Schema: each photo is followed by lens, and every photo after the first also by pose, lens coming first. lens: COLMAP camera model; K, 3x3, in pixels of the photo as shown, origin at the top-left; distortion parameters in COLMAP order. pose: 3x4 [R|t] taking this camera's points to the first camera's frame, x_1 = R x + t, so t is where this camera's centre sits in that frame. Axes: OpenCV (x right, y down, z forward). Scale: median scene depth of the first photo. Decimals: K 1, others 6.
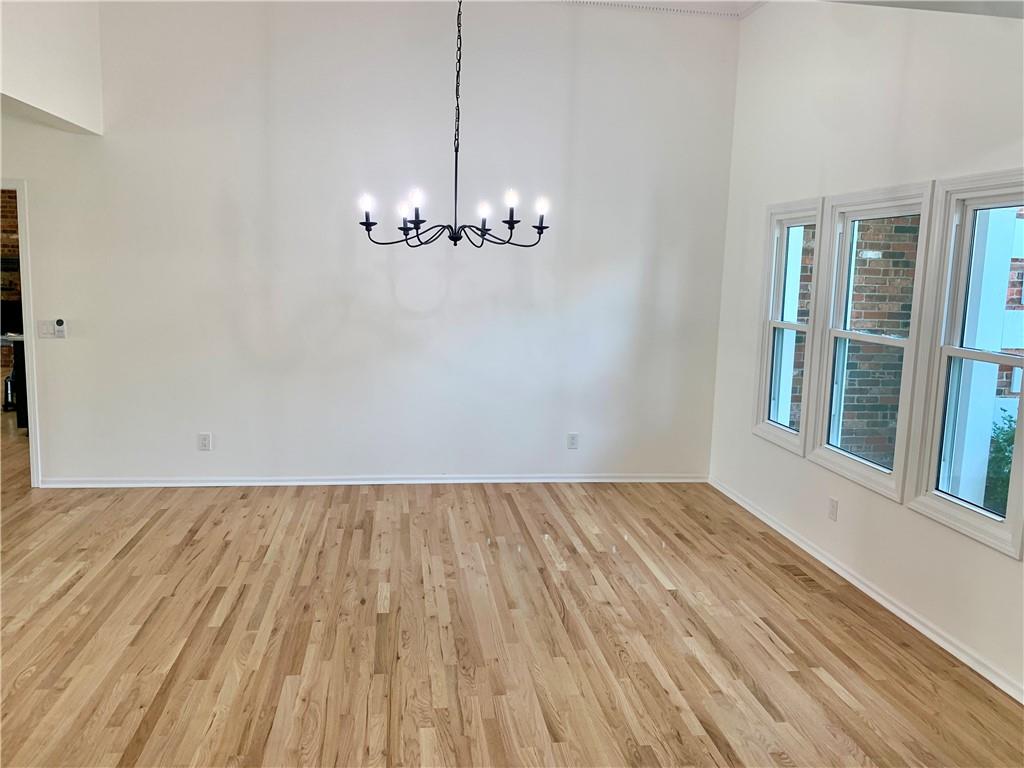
lens RADIAL K [[793.8, 0, 517.6], [0, 793.8, 385.0], [0, 0, 1]] dist [0.051686, -0.063889]
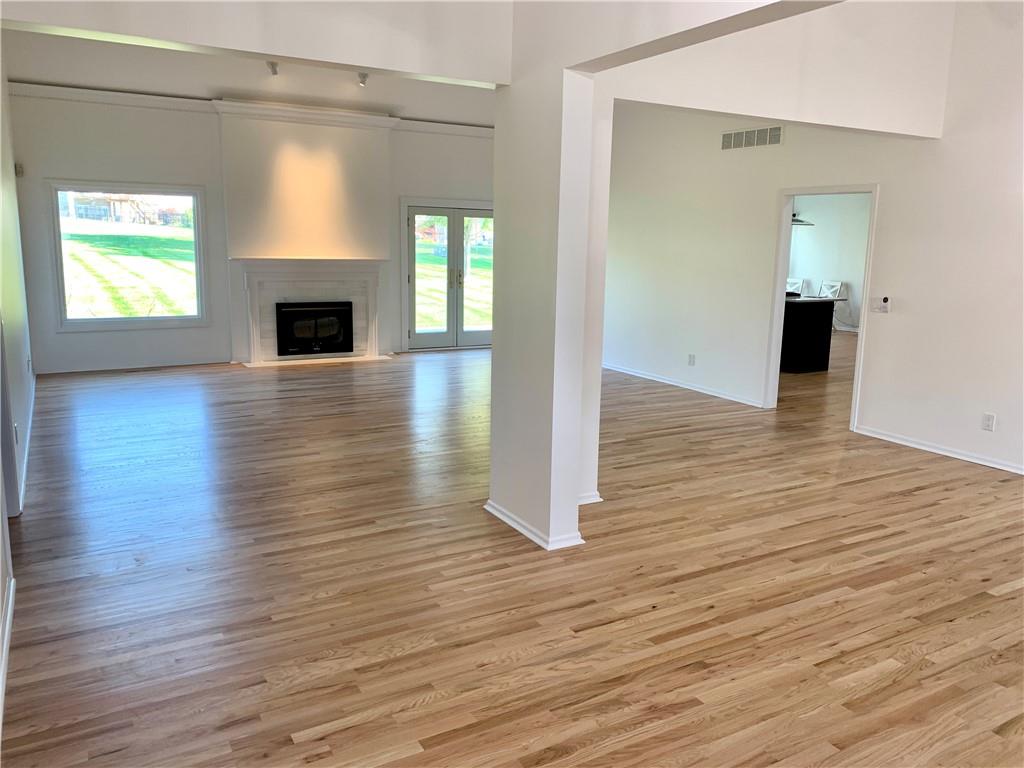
lens RADIAL K [[793.8, 0, 510.3], [0, 793.8, 379.9], [0, 0, 1]] dist [0.051686, -0.063889]
pose [[0.374475, 0.145038, -0.915824, 0.486312], [-0.147012, 0.984485, 0.095799, 0.013108], [0.915509, 0.098762, 0.389987, 0.027797]]
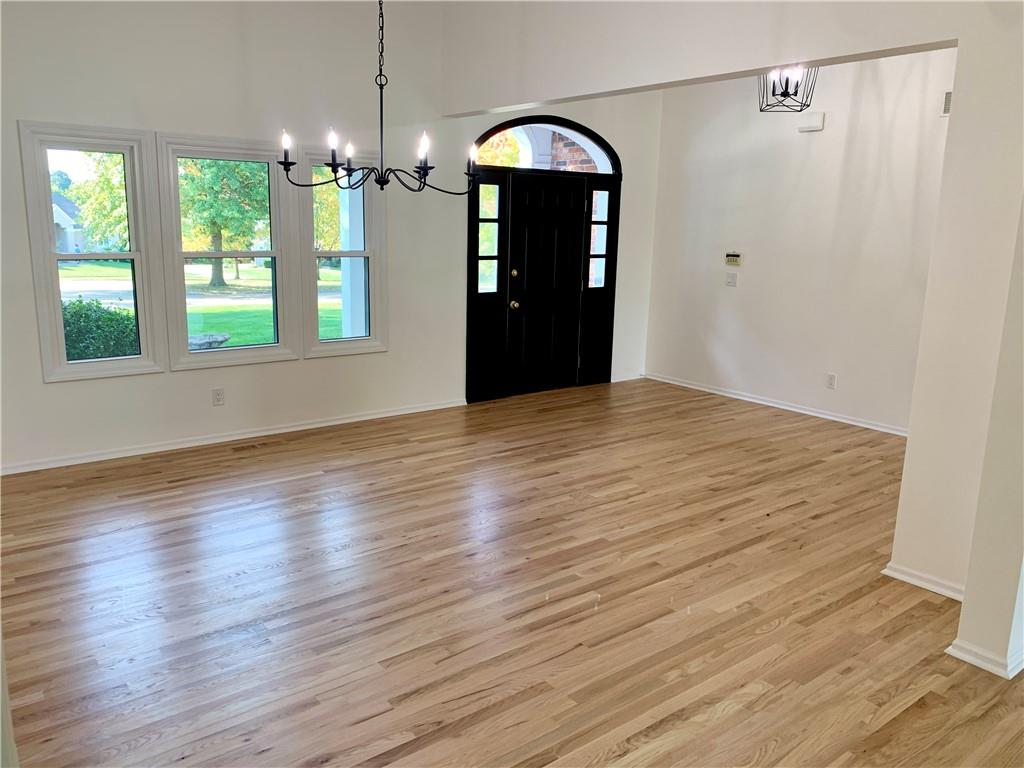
lens RADIAL K [[793.8, 0, 510.9], [0, 793.8, 380.5], [0, 0, 1]] dist [0.051686, -0.063889]
pose [[-0.502930, -0.218166, 0.836340, -1.029587], [0.085940, 0.950203, 0.299548, -0.238746], [-0.860044, 0.222527, -0.459137, 1.398278]]
